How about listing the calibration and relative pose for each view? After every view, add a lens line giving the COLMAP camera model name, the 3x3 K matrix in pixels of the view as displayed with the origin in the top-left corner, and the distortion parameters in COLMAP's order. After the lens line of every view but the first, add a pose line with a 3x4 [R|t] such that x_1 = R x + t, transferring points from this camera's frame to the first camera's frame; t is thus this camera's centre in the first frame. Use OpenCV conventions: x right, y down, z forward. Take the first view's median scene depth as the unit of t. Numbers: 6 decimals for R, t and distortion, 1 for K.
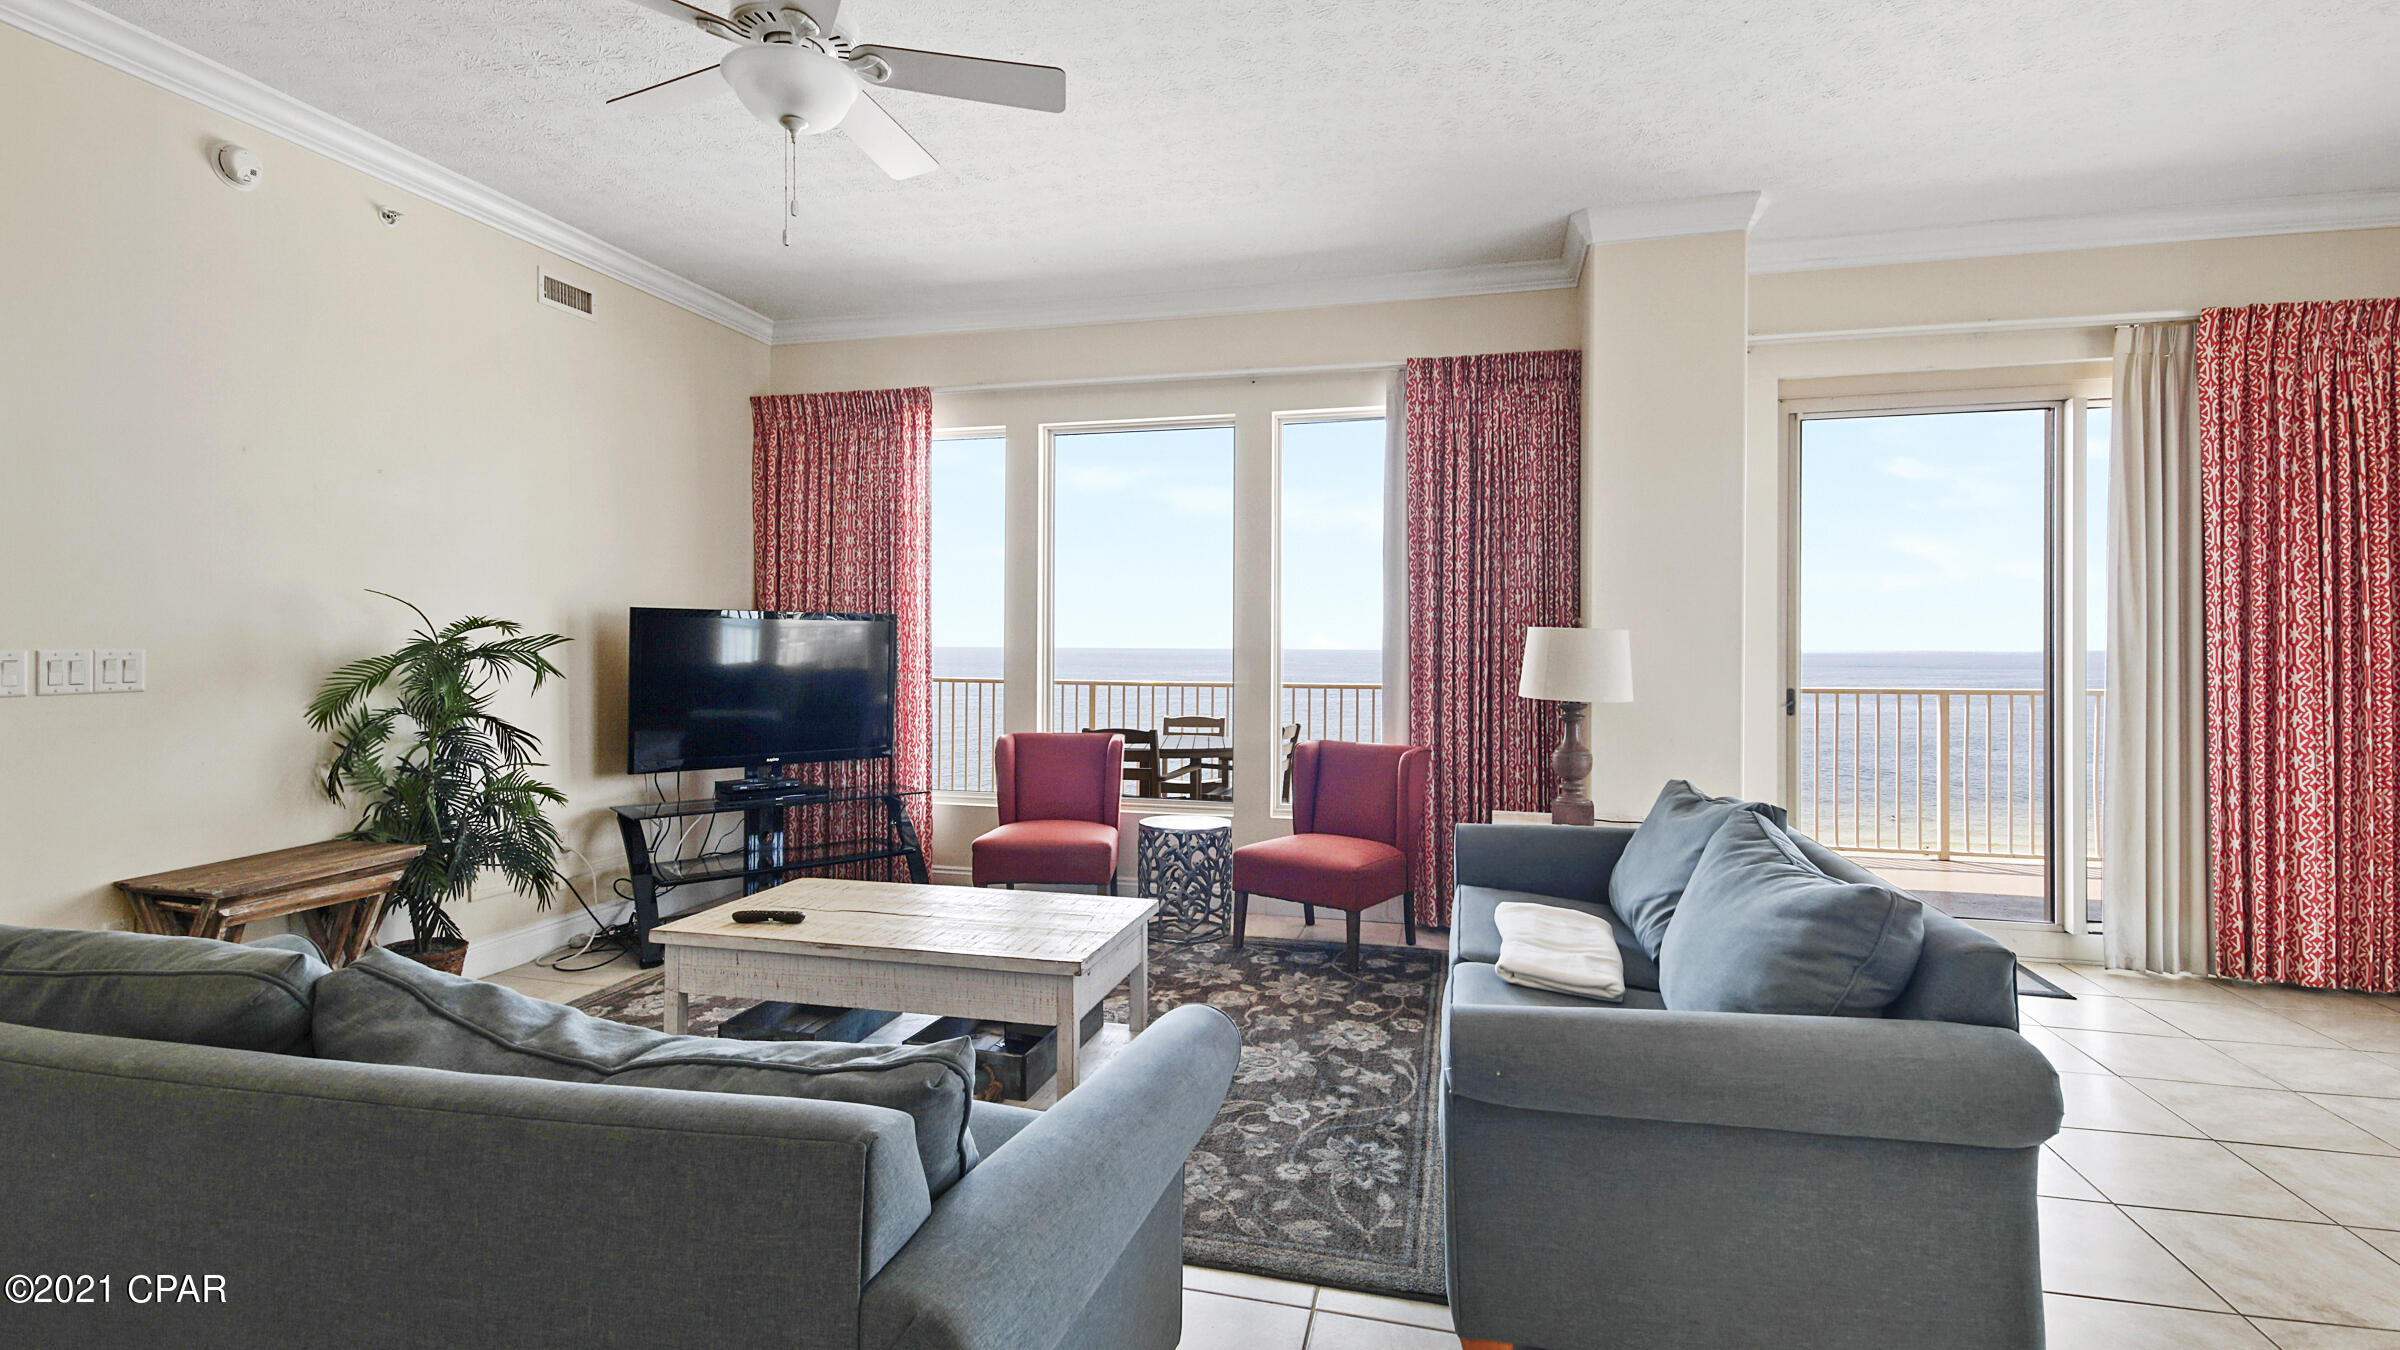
lens RADIAL K [[1114.7, 0, 1175.8], [0, 1114.7, 641.5], [0, 0, 1]] dist [0.014271, -0.000169]
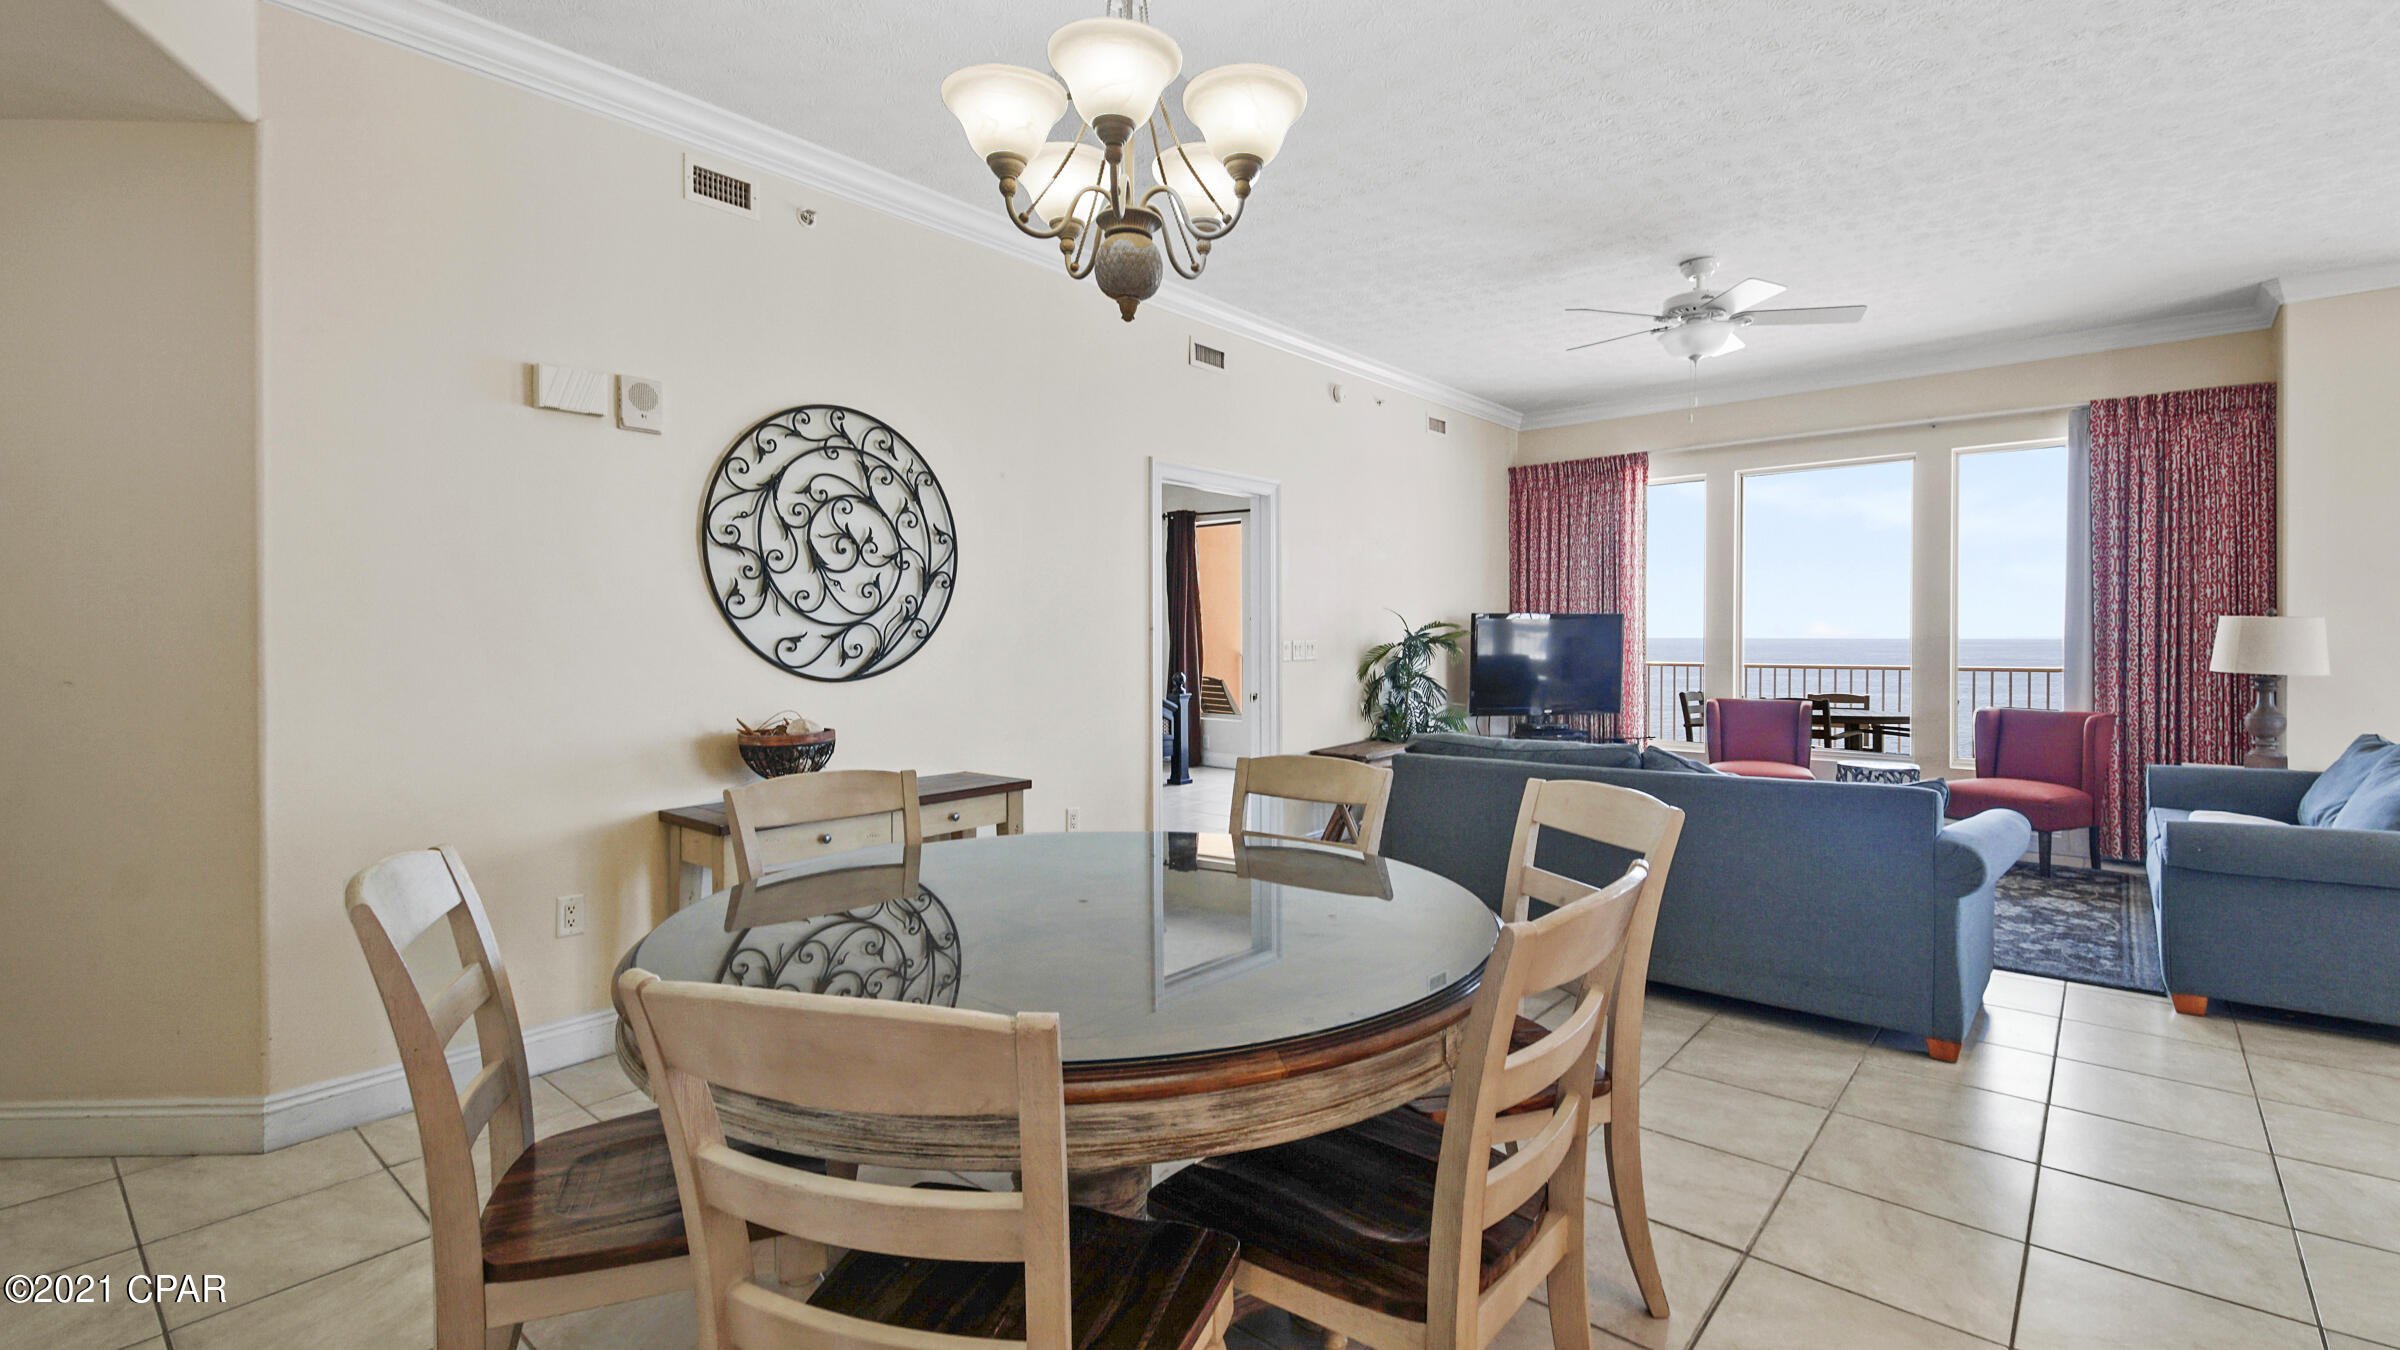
lens RADIAL K [[1054.7, 0, 1157.0], [0, 1054.7, 649.6], [0, 0, 1]] dist [0.002283, -0.008531]
pose [[0.884305, -0.004056, -0.466892, -0.167665], [0.011169, 0.999860, 0.012469, -0.002706], [0.466776, -0.016241, 0.884226, -0.525790]]
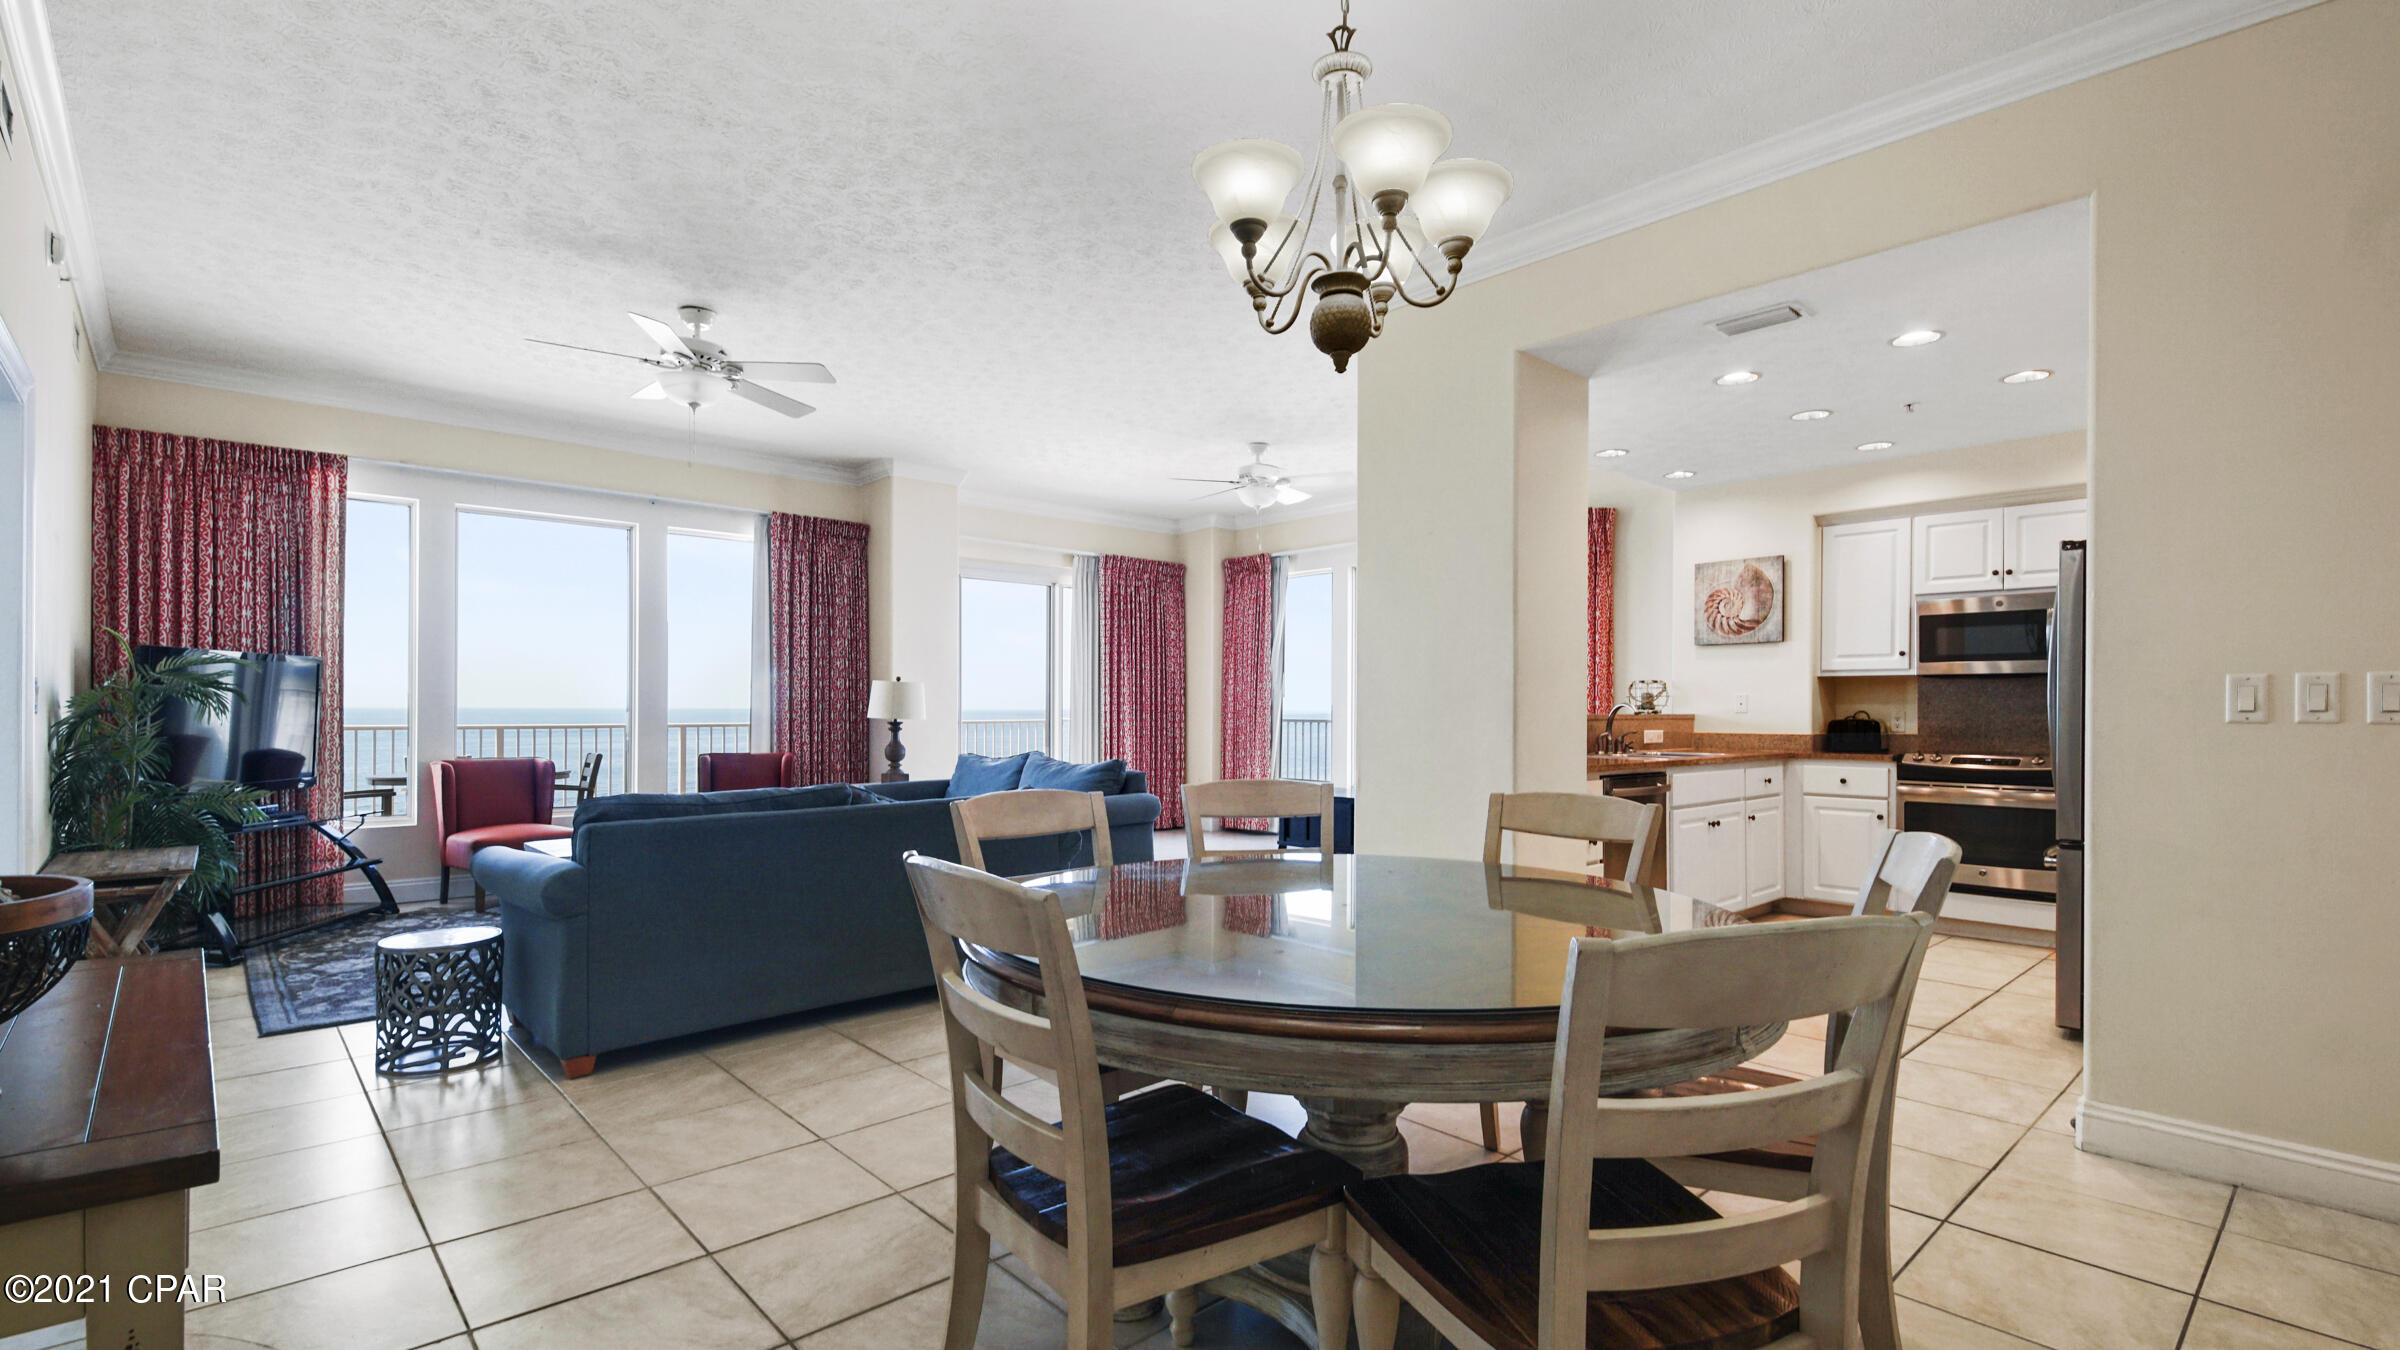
lens RADIAL K [[1094.5, 0, 1216.2], [0, 1094.5, 710.4], [0, 0, 1]] dist [0.002550, 0.000231]
pose [[0.539529, -0.002142, 0.841964, -0.771700], [-0.007294, 0.999947, 0.007218, 0.015003], [-0.841935, -0.010036, 0.539485, -0.379506]]
